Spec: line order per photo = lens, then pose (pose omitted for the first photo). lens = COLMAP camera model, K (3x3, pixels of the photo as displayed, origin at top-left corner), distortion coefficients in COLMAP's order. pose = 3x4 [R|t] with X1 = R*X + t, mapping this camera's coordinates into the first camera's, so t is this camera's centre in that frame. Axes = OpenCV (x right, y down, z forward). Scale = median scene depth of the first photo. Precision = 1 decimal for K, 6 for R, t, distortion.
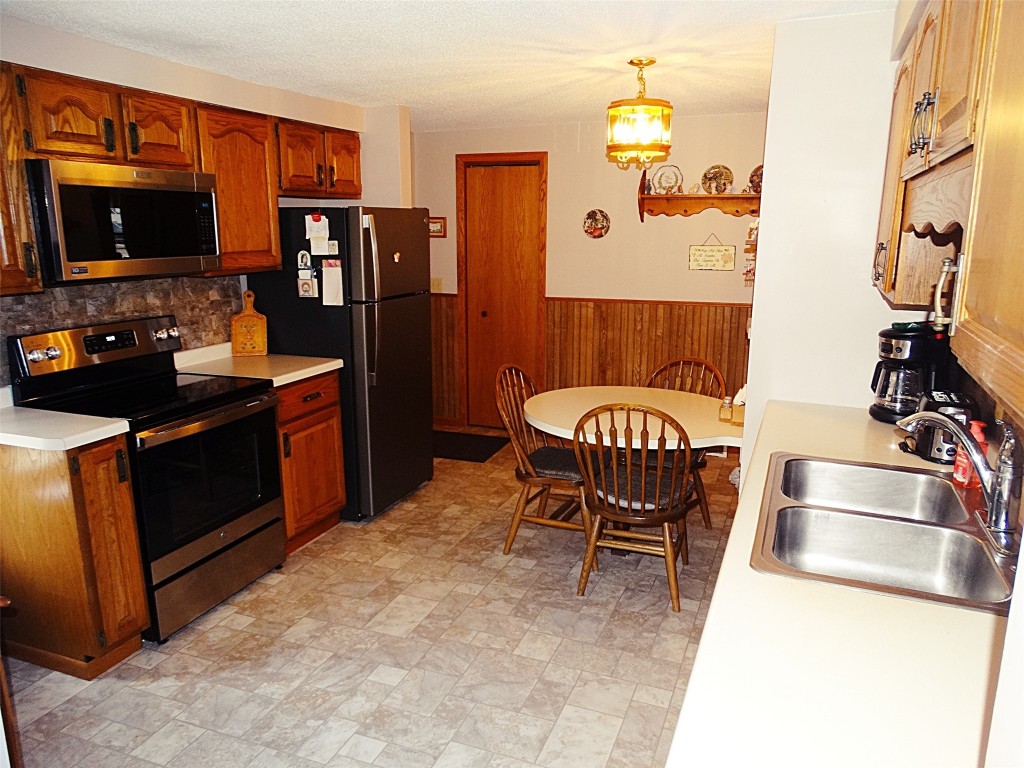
lens RADIAL K [[738.3, 0, 512.0], [0, 738.3, 384.0], [0, 0, 1]] dist [0.005744, 0.003633]
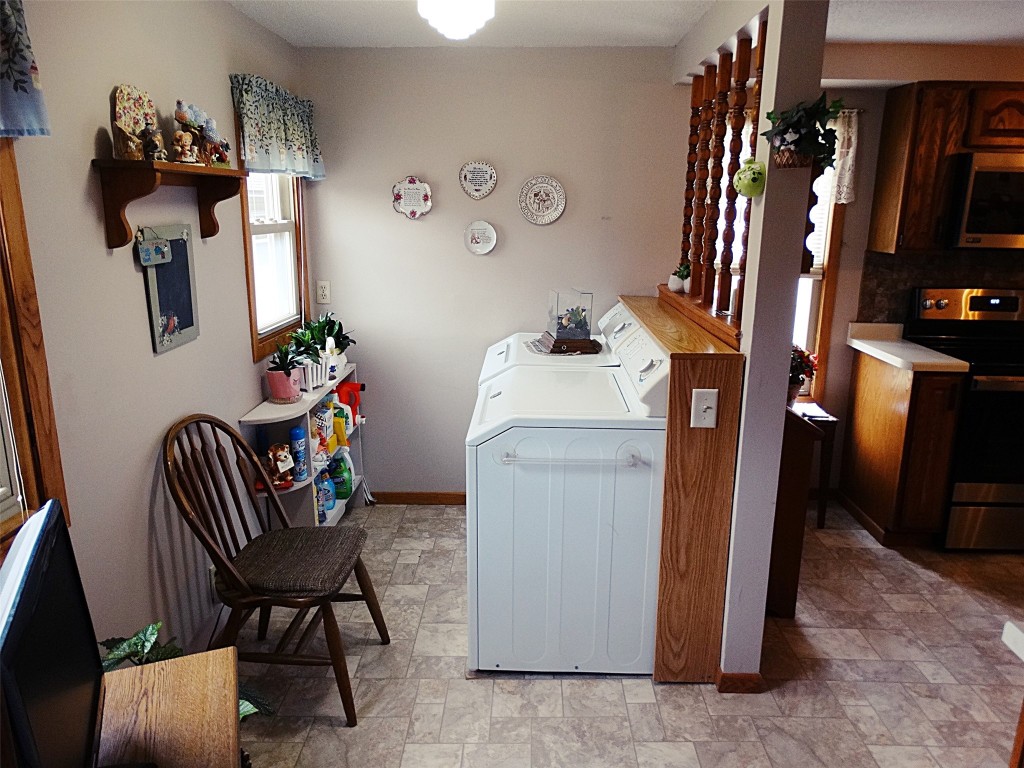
lens RADIAL K [[717.5, 0, 512.0], [0, 717.5, 384.0], [0, 0, 1]] dist [-0.002484, 0.001254]
pose [[0.348098, 0.238741, -0.906549, 0.305823], [-0.213561, 0.961797, 0.171287, 0.040328], [0.912809, 0.133978, 0.385785, -0.154093]]
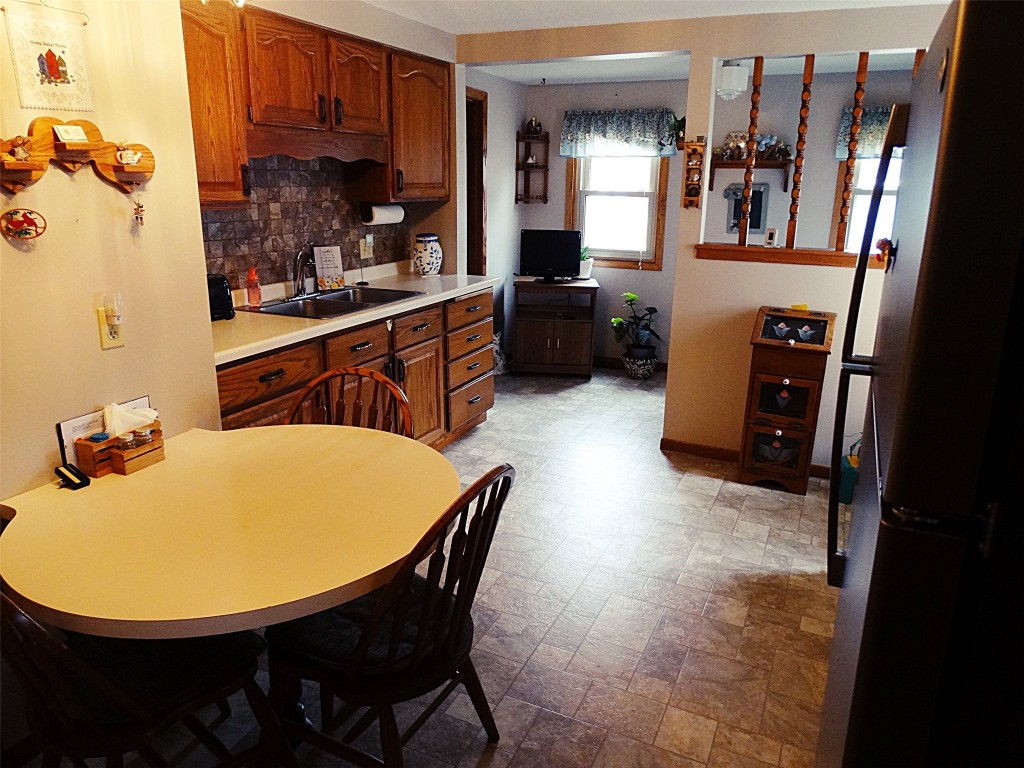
lens RADIAL K [[717.5, 0, 512.0], [0, 717.5, 384.0], [0, 0, 1]] dist [-0.002484, 0.001254]
pose [[-0.998891, -0.023617, 0.040728, -0.051823], [-0.000959, 0.875109, 0.483924, -0.373773], [-0.047071, 0.483349, -0.874162, 1.845925]]
